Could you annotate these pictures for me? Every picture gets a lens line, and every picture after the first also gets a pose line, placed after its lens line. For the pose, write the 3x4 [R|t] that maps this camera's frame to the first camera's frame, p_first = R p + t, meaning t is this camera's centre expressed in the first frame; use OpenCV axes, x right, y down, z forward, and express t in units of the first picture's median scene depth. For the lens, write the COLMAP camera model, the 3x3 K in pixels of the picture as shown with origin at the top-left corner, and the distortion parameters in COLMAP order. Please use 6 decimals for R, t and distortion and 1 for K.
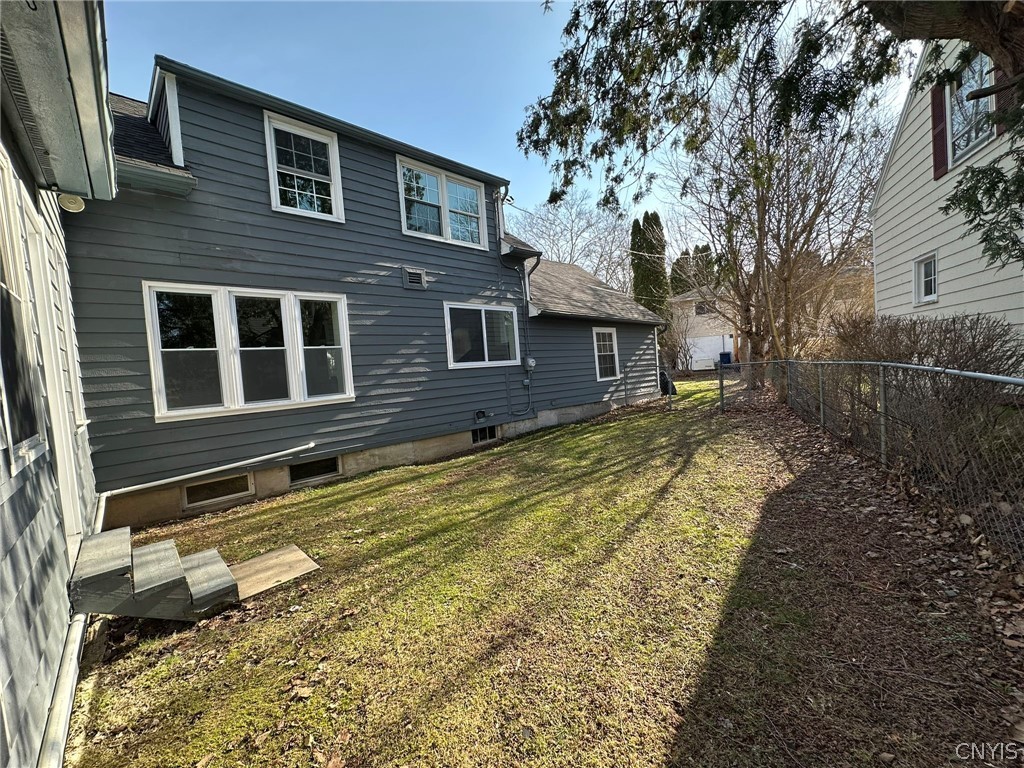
lens RADIAL K [[408.6, 0, 512.0], [0, 408.6, 384.0], [0, 0, 1]] dist [-0.000866, 0.000408]
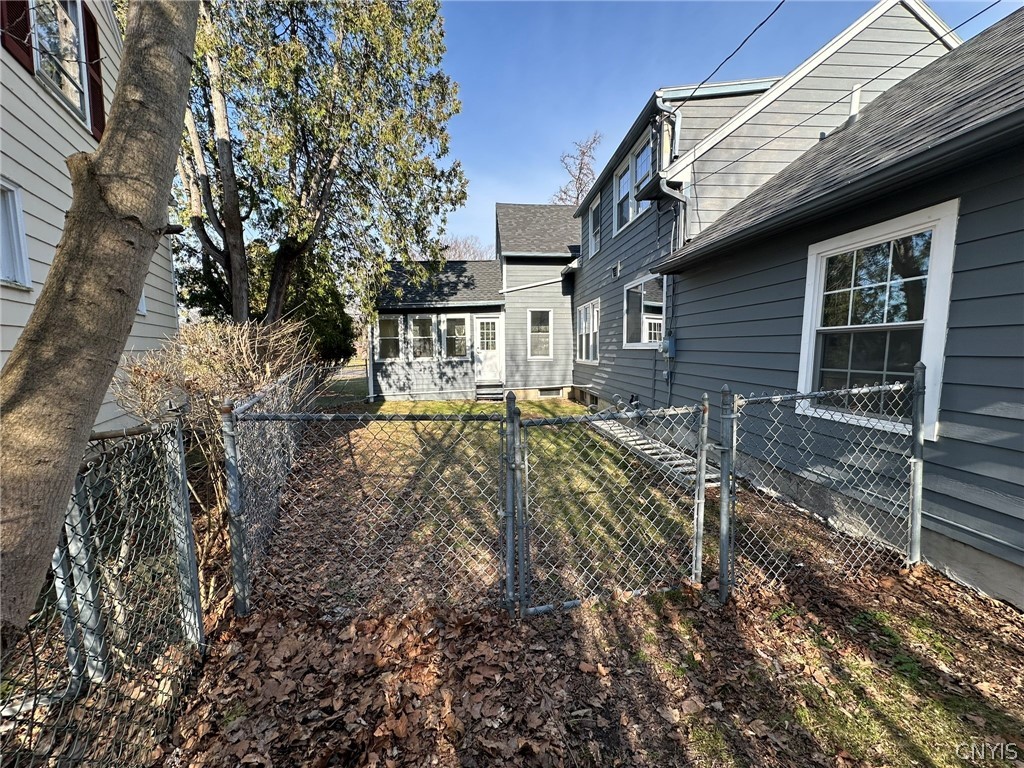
lens RADIAL K [[408.6, 0, 512.0], [0, 408.6, 384.0], [0, 0, 1]] dist [-0.000866, 0.000408]
pose [[-0.629225, 0.102765, -0.770399, 0.600730], [-0.030521, 0.987189, 0.156611, -0.072770], [0.776624, 0.122057, -0.618027, 1.012437]]
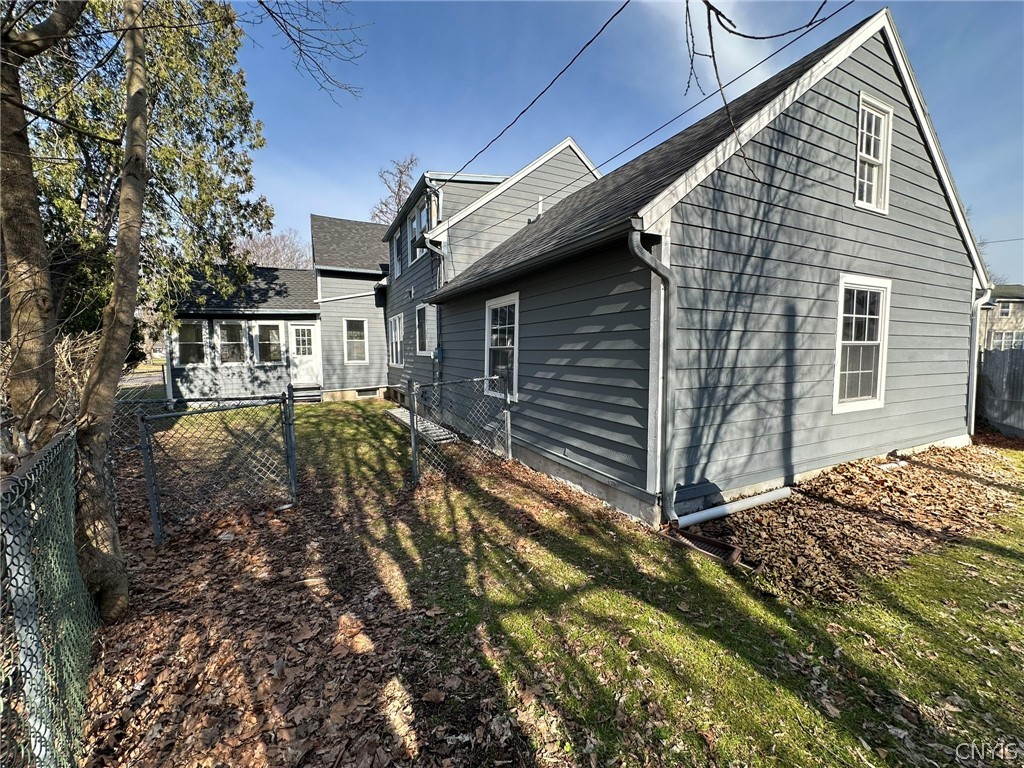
lens RADIAL K [[408.6, 0, 512.0], [0, 408.6, 384.0], [0, 0, 1]] dist [-0.000866, 0.000408]
pose [[-0.288784, 0.111199, -0.950915, 0.746385], [-0.058700, 0.989307, 0.133515, -0.100056], [0.955593, 0.094375, -0.279169, 1.188439]]
